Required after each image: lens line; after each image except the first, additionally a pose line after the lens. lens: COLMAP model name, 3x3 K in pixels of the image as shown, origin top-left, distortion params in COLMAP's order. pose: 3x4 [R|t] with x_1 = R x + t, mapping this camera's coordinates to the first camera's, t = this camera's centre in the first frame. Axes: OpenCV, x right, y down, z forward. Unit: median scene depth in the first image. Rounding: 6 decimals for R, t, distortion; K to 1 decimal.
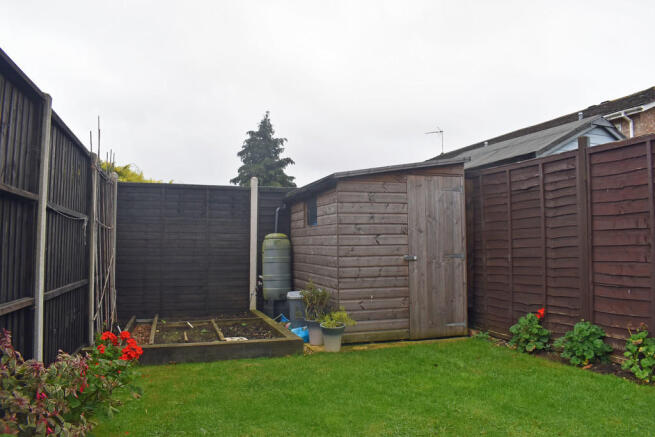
lens RADIAL K [[492.6, 0, 327.5], [0, 492.6, 218.5], [0, 0, 1]] dist [-0.156439, -0.001447]
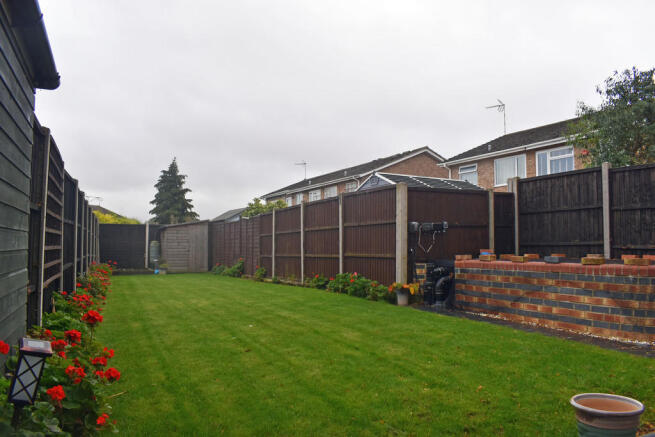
lens RADIAL K [[492.6, 0, 327.5], [0, 492.6, 218.5], [0, 0, 1]] dist [-0.156439, -0.001447]
pose [[0.991668, 0.008688, 0.128526, 0.538406], [-0.009491, 0.999939, 0.005641, -0.128469], [-0.128469, -0.006814, 0.991690, -1.947914]]
